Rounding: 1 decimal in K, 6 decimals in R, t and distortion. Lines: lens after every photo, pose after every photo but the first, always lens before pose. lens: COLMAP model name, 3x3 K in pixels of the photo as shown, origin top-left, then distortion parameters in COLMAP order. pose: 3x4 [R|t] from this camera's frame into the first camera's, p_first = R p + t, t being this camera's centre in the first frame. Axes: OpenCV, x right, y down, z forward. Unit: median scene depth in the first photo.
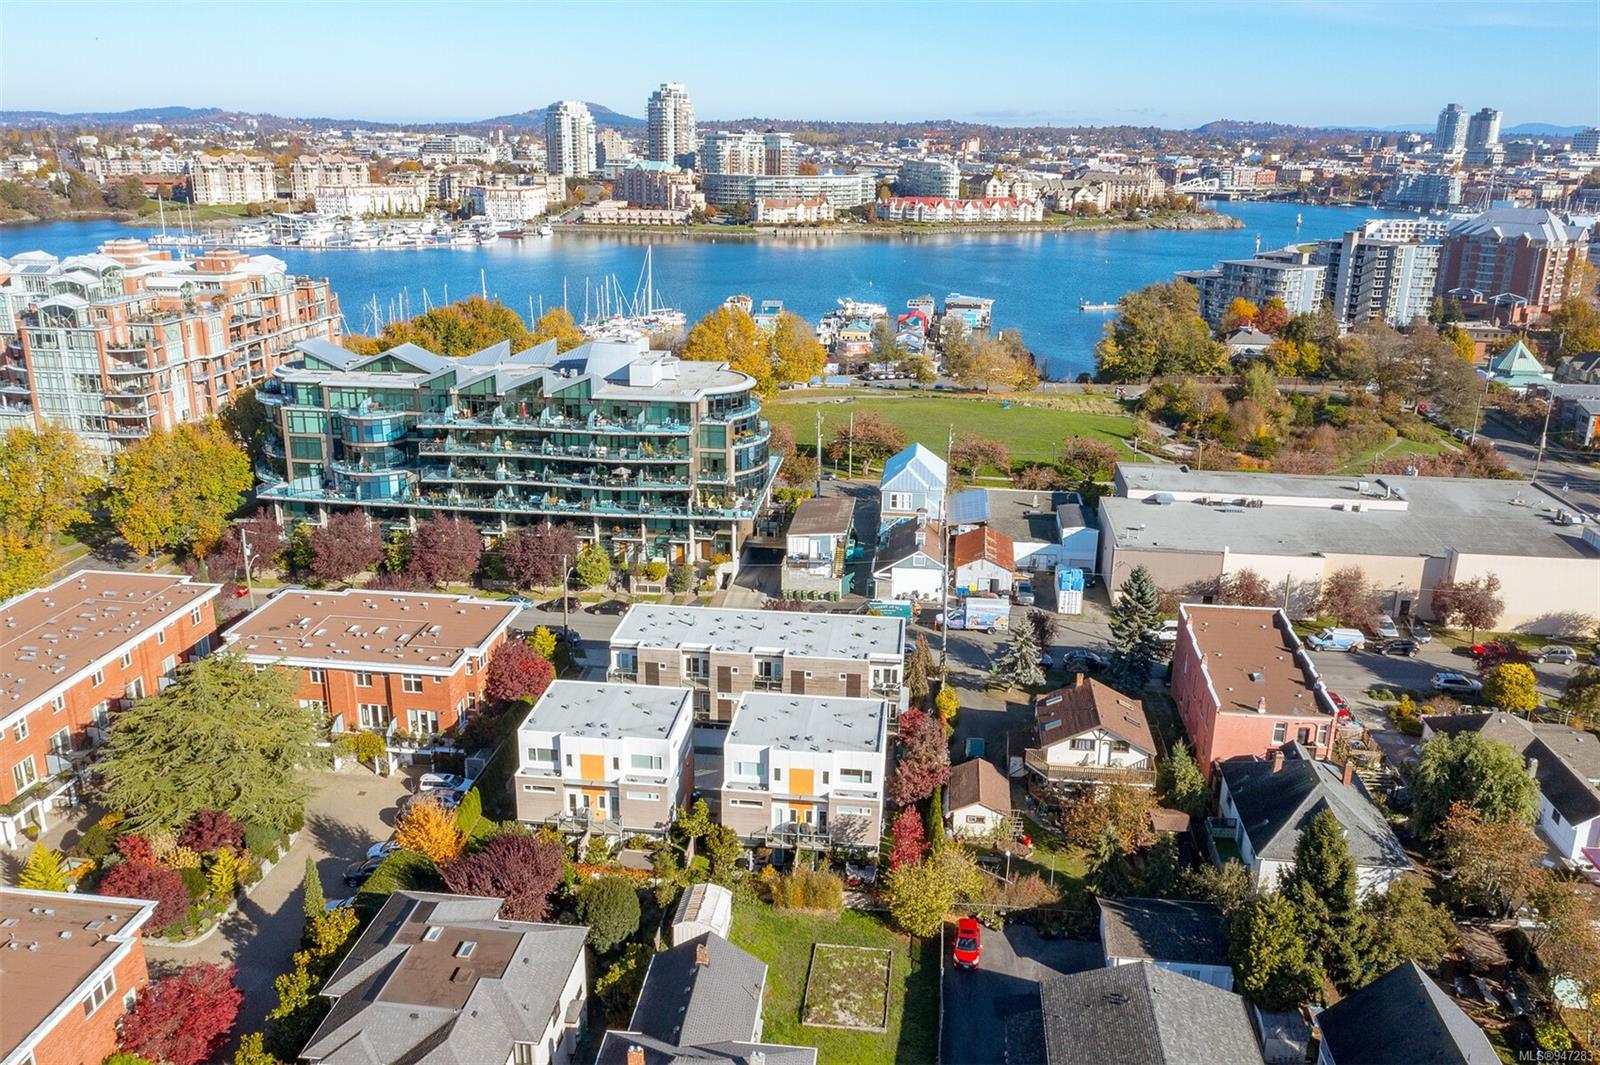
lens RADIAL K [[1258.6, 0, 800.2], [0, 1258.6, 531.6], [0, 0, 1]] dist [-0.023482, 0.006967]
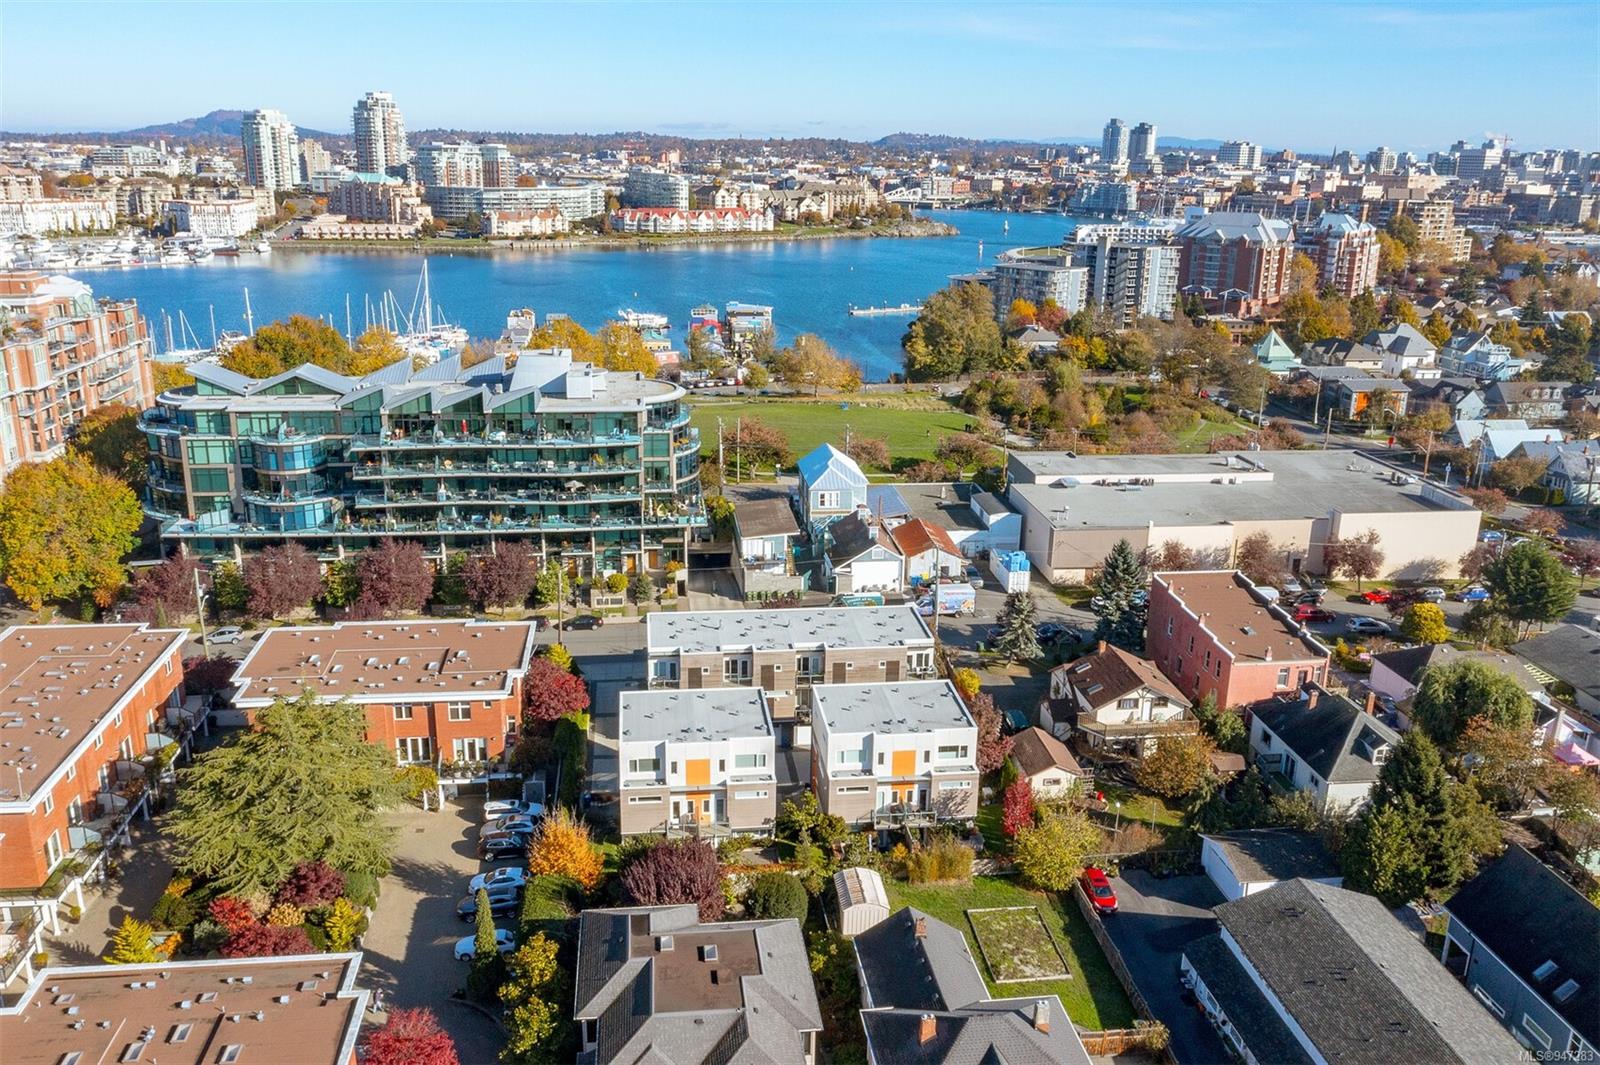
lens RADIAL K [[1258.6, 0, 810.0], [0, 1258.6, 531.1], [0, 0, 1]] dist [-0.023482, 0.006967]
pose [[0.971308, -0.065146, 0.228729, -0.181294], [0.067151, 0.997742, -0.000984, 0.001691], [-0.228149, 0.016315, 0.973490, -0.000130]]
